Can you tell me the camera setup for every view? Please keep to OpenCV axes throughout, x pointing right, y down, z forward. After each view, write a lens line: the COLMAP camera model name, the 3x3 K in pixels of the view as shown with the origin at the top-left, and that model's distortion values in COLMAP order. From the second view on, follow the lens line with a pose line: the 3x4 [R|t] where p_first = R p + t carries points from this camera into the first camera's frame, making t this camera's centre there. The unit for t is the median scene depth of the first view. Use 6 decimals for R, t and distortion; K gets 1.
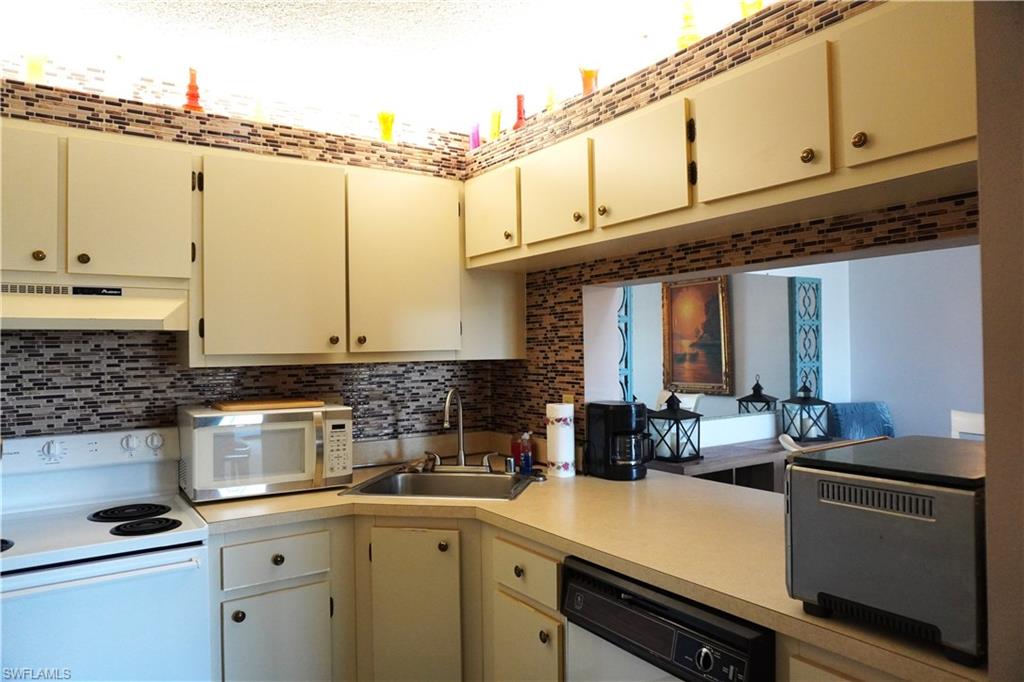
lens RADIAL K [[701.8, 0, 512.0], [0, 701.8, 341.0], [0, 0, 1]] dist [-0.009457, 0.005697]
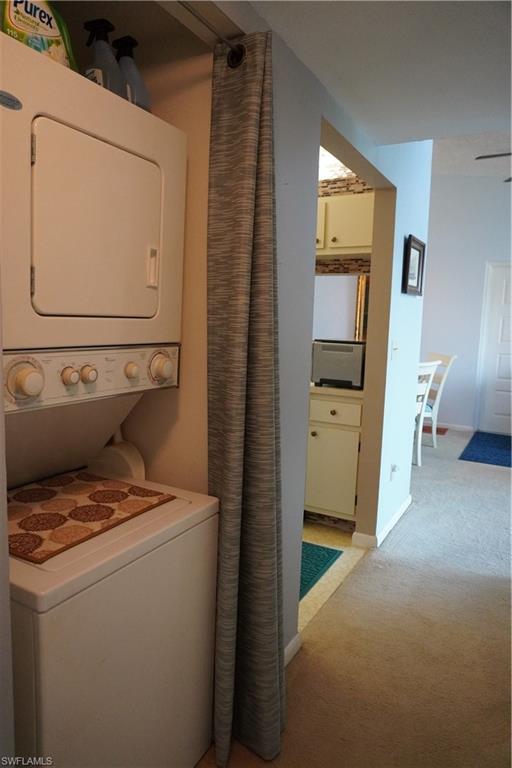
lens RADIAL K [[526.3, 0, 256.0], [0, 526.3, 384.0], [0, 0, 1]] dist [-0.009457, 0.005697]
pose [[0.891769, -0.015775, 0.452215, -0.845543], [-0.048677, 0.990248, 0.130533, 0.054785], [-0.449864, -0.138418, 0.882305, -0.953079]]
